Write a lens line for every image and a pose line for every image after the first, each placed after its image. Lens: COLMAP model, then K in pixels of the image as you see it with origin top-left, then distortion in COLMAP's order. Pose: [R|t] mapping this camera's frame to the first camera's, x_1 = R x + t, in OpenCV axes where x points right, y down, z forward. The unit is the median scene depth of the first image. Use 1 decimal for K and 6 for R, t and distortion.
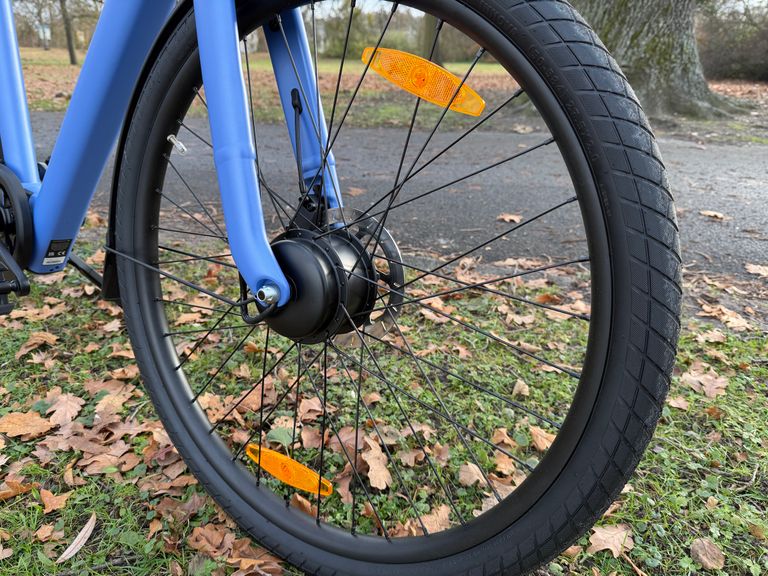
lens RADIAL K [[555.9, 0, 384.0], [0, 555.9, 288.0], [0, 0, 1]] dist [0.061573, -0.141130]
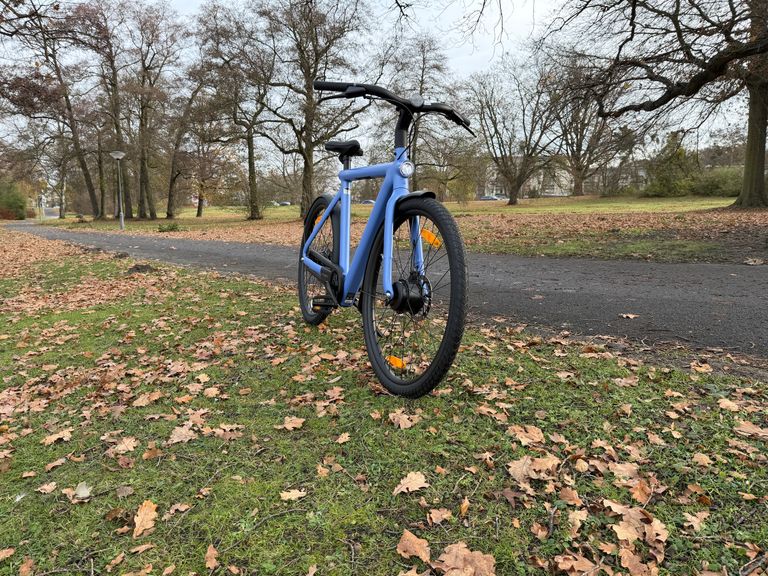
lens RADIAL K [[555.9, 0, 384.0], [0, 555.9, 288.0], [0, 0, 1]] dist [0.061573, -0.141130]
pose [[0.856130, 0.026900, -0.516059, 0.783232], [-0.147216, 0.969959, -0.193668, 0.321610], [0.495346, 0.241777, 0.834371, -0.971317]]
